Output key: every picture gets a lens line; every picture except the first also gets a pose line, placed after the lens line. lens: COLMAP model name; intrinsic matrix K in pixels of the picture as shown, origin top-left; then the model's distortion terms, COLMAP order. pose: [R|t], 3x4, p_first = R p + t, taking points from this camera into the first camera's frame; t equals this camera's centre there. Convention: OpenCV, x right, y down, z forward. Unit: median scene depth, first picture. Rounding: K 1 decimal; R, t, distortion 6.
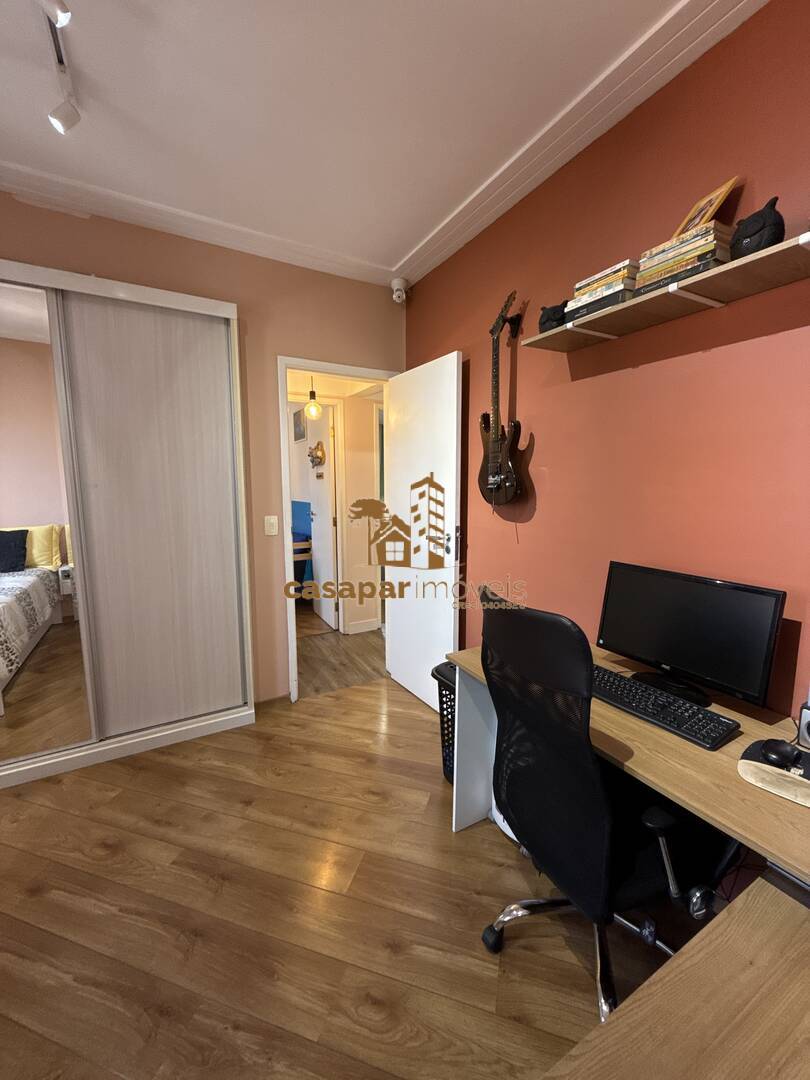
lens RADIAL K [[432.2, 0, 405.2], [0, 432.2, 537.3], [0, 0, 1]] dist [0.001839, -0.000075]
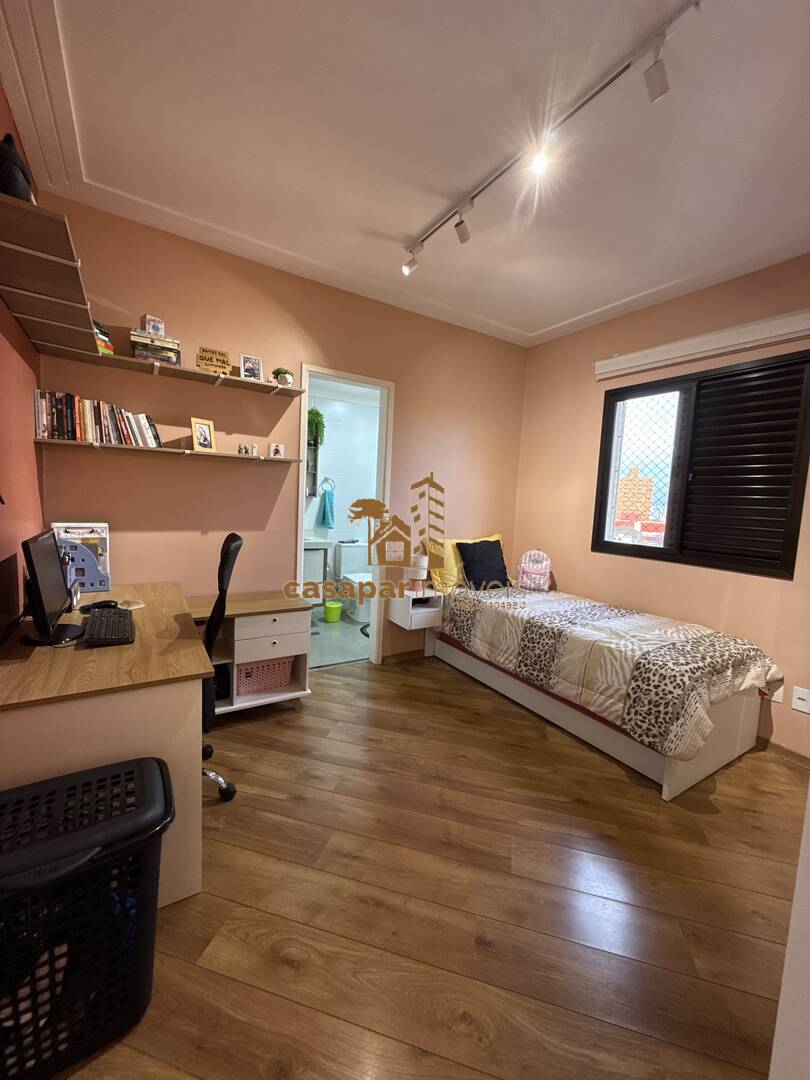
lens RADIAL K [[432.2, 0, 405.2], [0, 432.2, 537.3], [0, 0, 1]] dist [0.001839, -0.000075]
pose [[-0.998021, -0.046156, -0.042698, -0.204477], [-0.054287, 0.975156, 0.214763, -0.155689], [0.031725, 0.216656, -0.975732, 1.670690]]
